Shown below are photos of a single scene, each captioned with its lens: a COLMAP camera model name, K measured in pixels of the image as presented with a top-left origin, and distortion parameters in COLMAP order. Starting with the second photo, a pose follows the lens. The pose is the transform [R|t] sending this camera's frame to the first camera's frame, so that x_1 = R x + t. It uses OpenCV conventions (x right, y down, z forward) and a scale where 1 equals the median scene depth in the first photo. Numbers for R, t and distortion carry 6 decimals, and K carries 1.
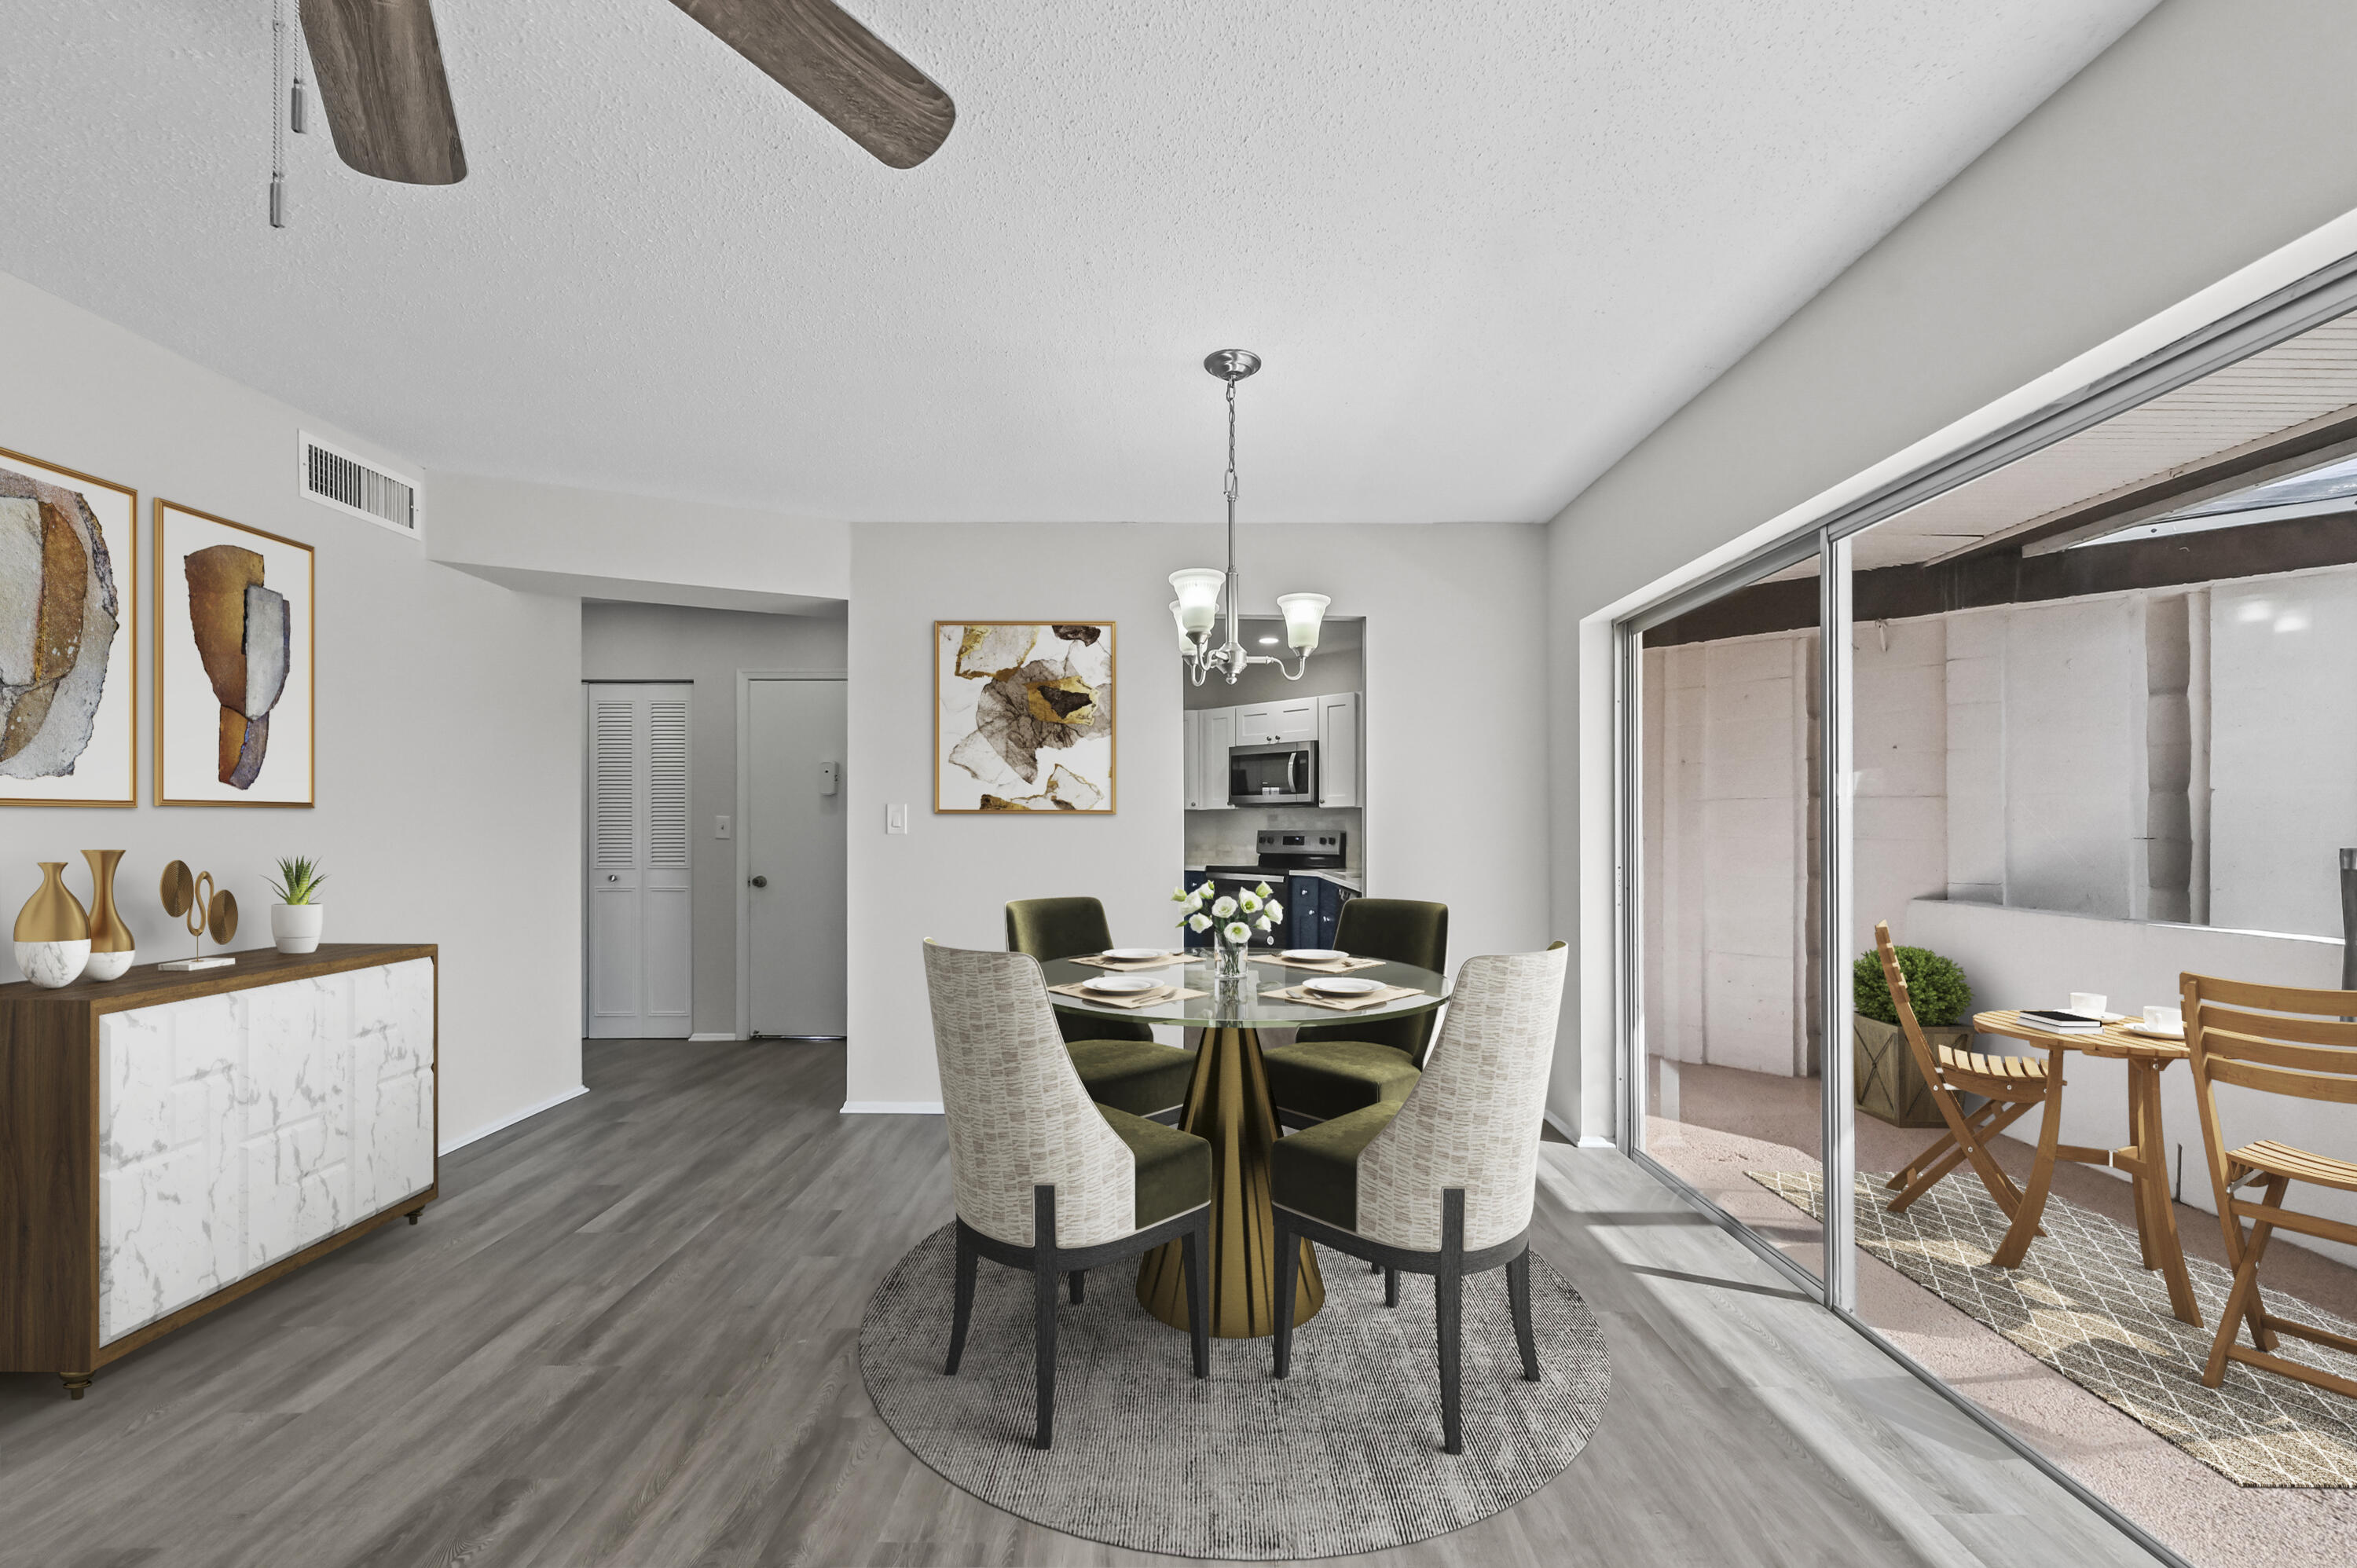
lens RADIAL K [[981.5, 0, 1166.5], [0, 981.5, 825.3], [0, 0, 1]] dist [0.000219, -0.000003]
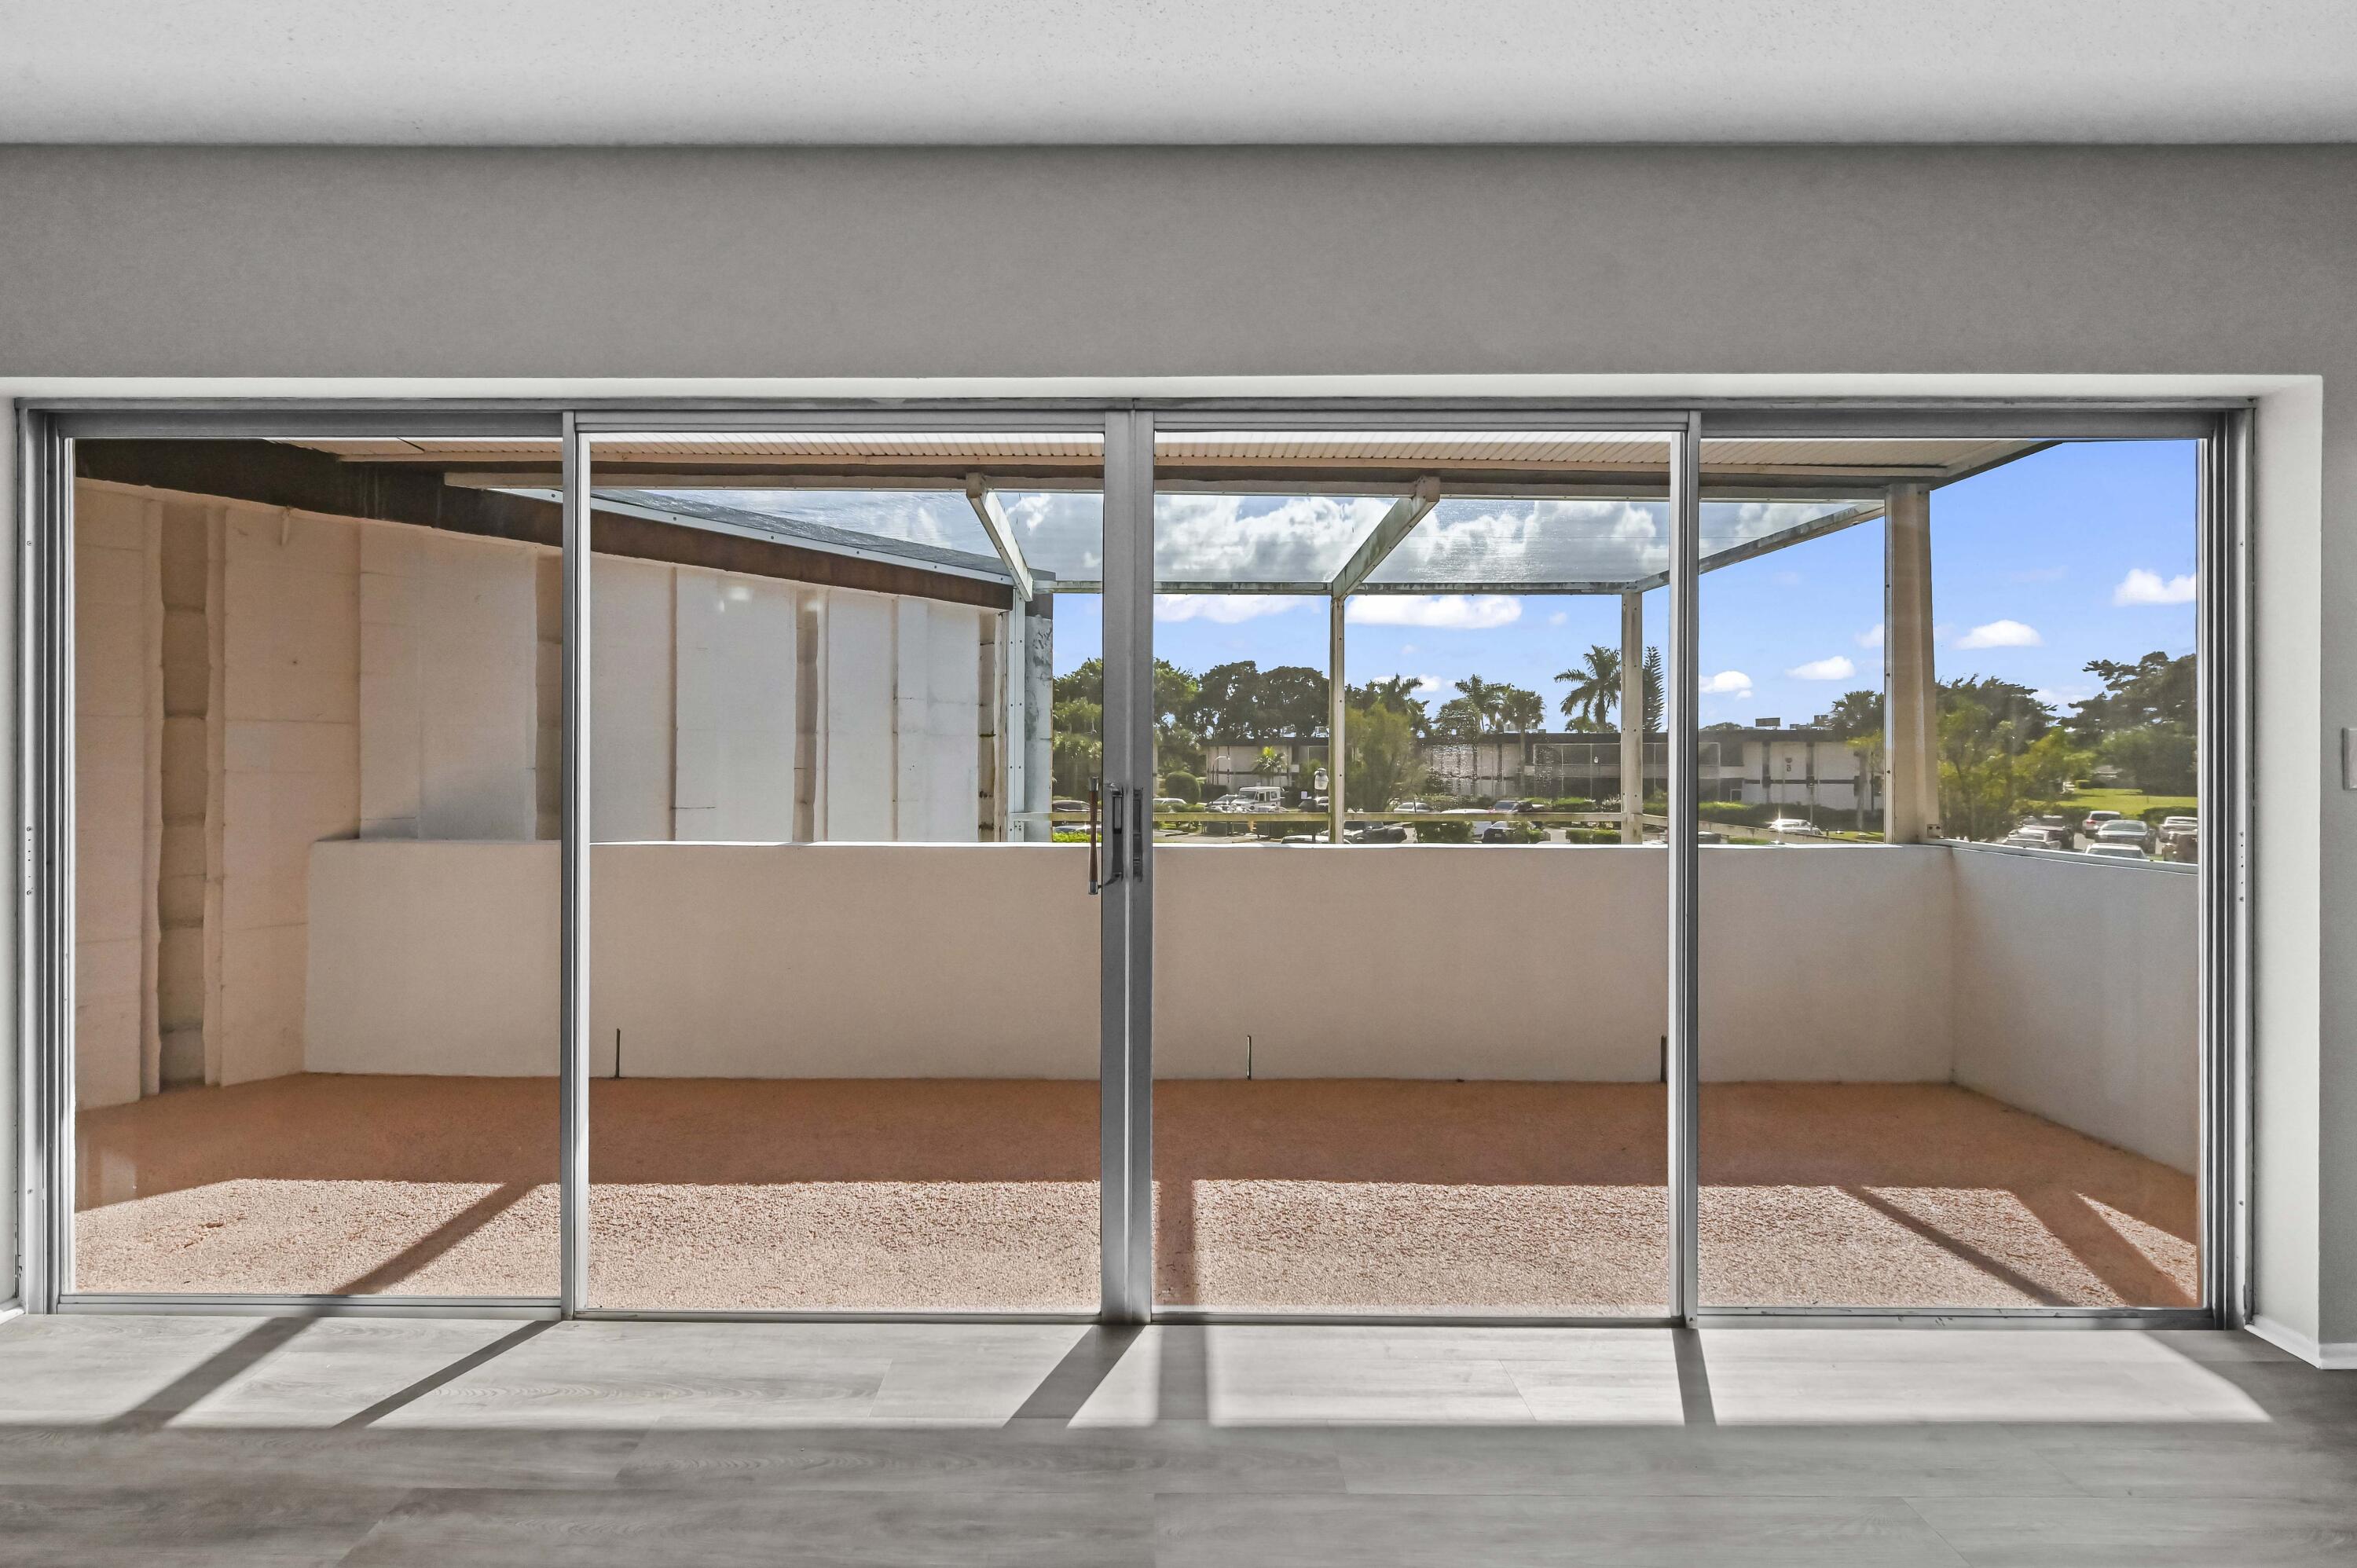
lens RADIAL K [[971.9, 0, 1165.4], [0, 971.9, 755.8], [0, 0, 1]] dist [-0.001835, -0.000162]
pose [[-0.007155, 0.003069, 0.999970, -0.112423], [-0.007870, 0.999964, -0.003125, -0.003020], [-0.999943, -0.007892, -0.007131, 0.297763]]
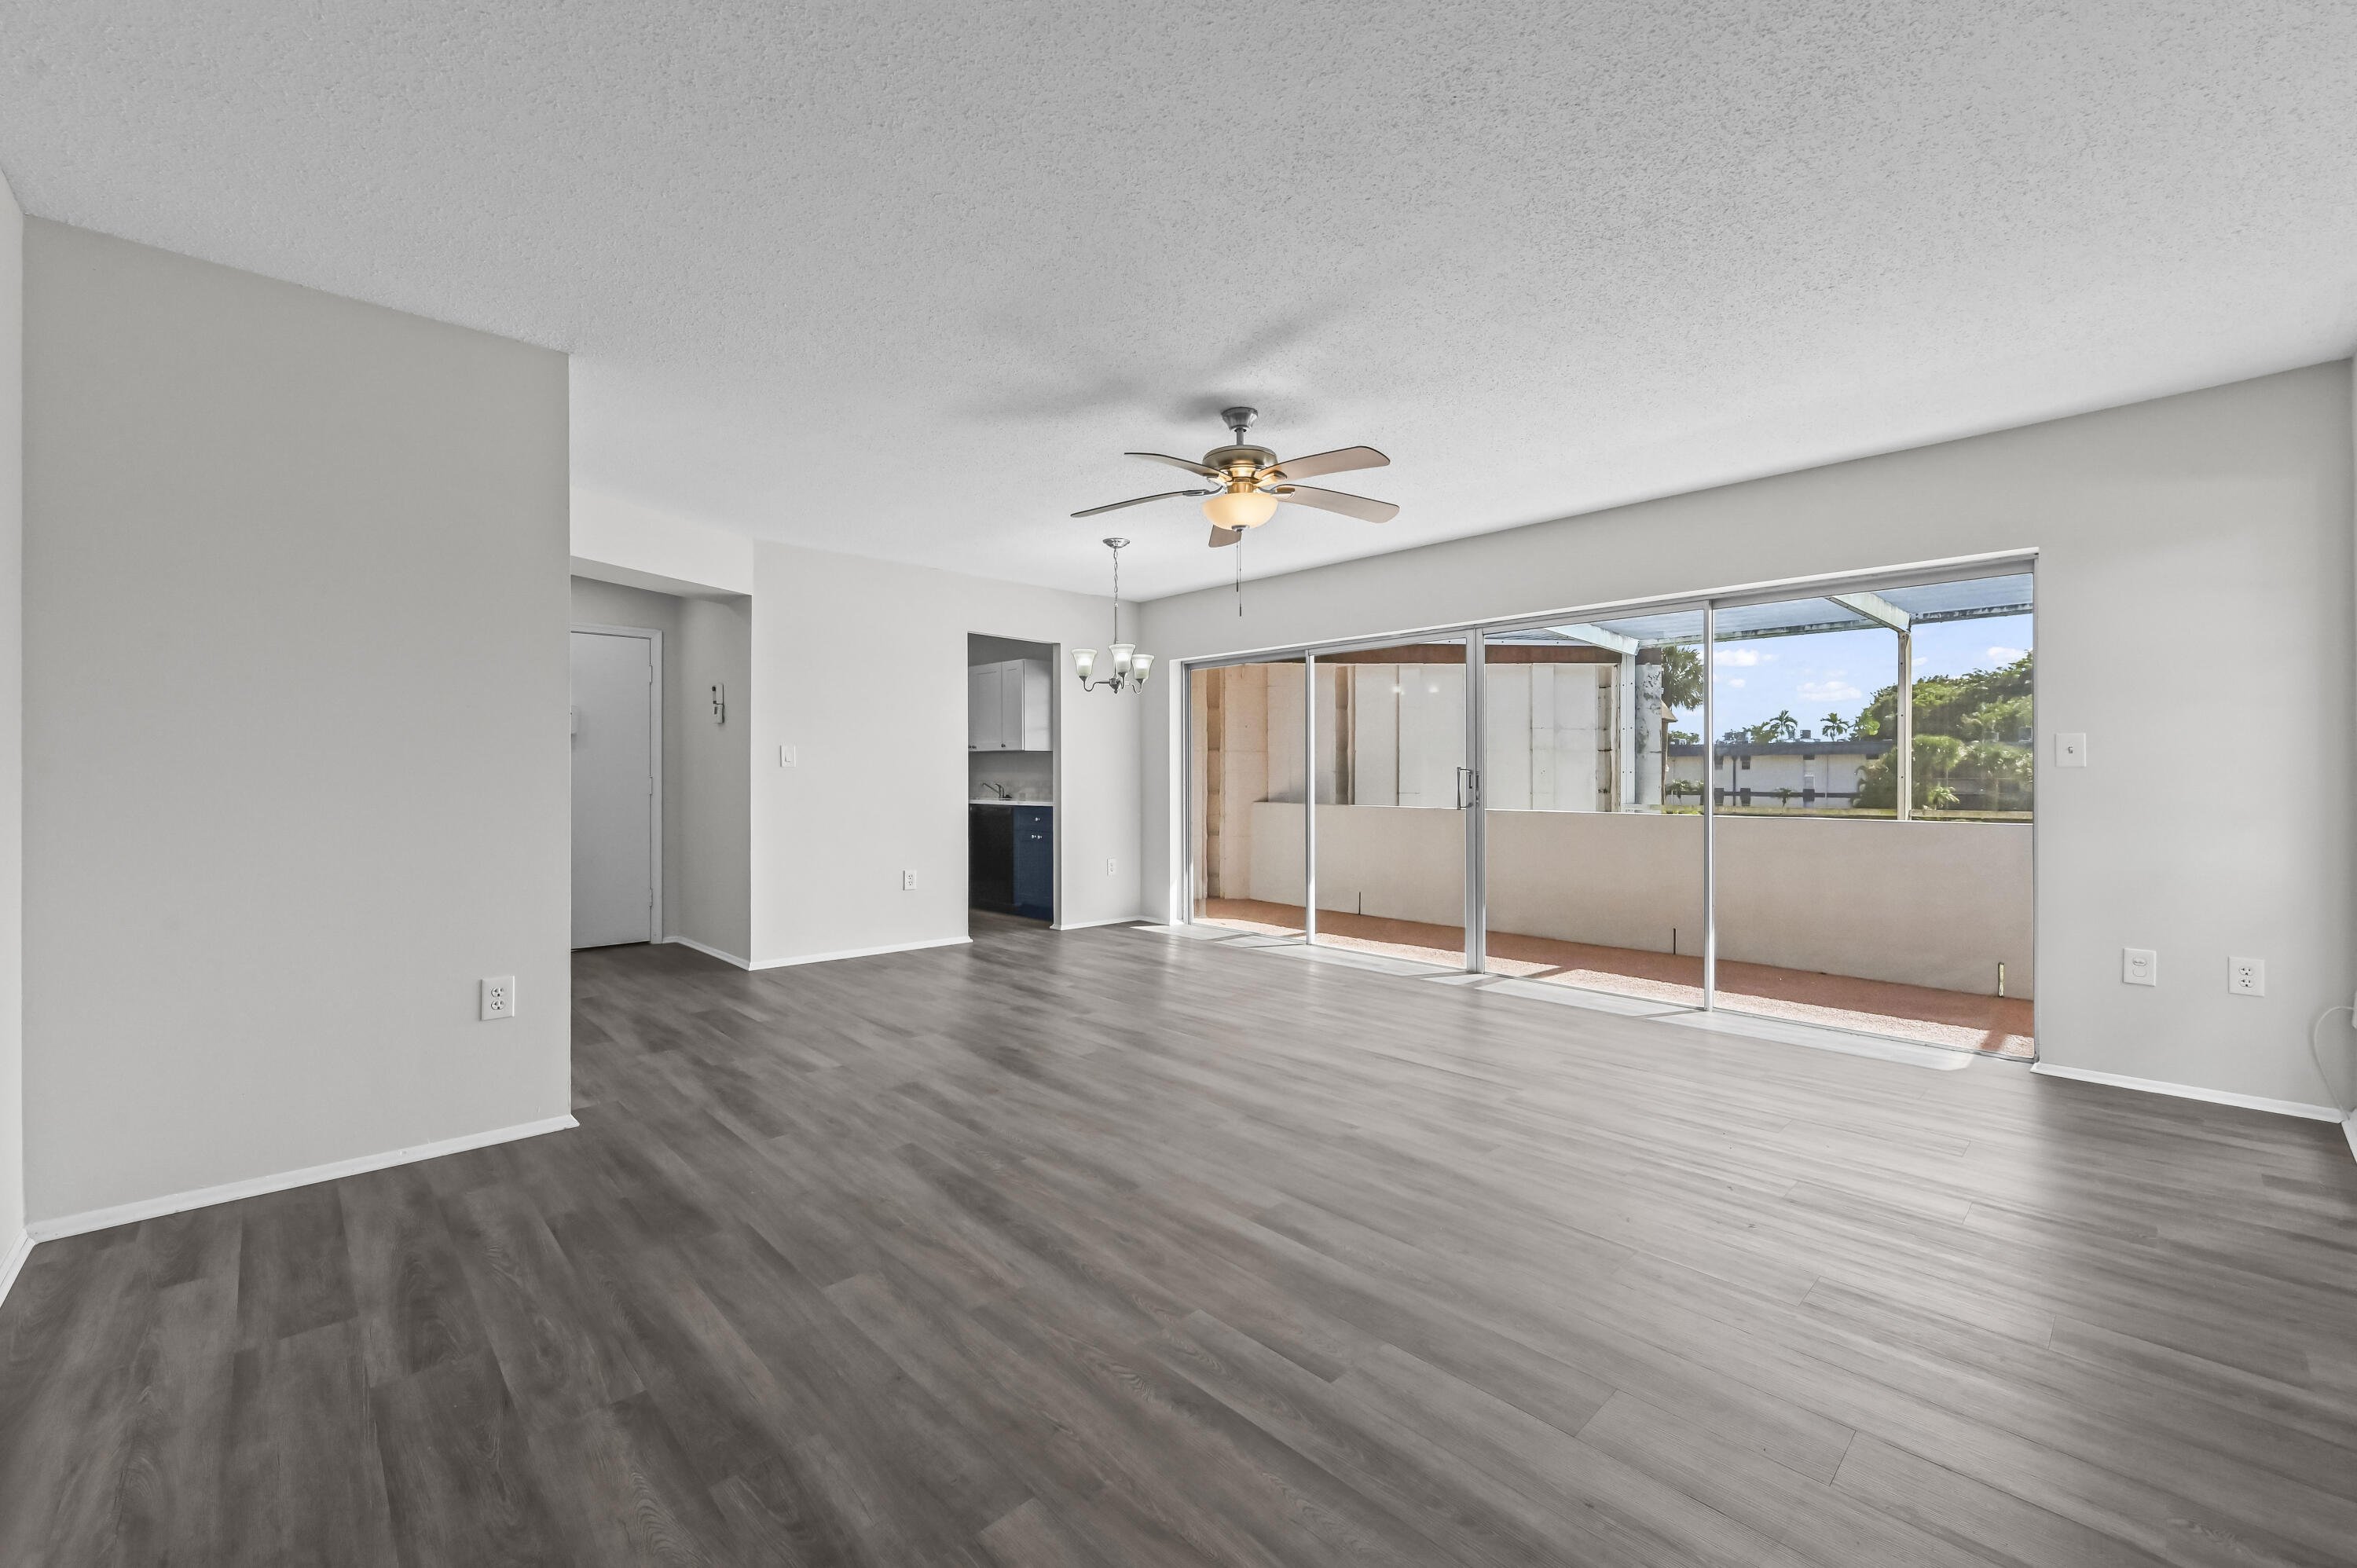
lens RADIAL K [[971.9, 0, 1165.4], [0, 971.9, 755.8], [0, 0, 1]] dist [-0.001835, -0.000162]
pose [[0.733365, 0.013456, 0.679702, -0.849760], [-0.004011, 0.999872, -0.015467, 0.013355], [-0.679823, 0.008616, 0.733325, -0.402669]]
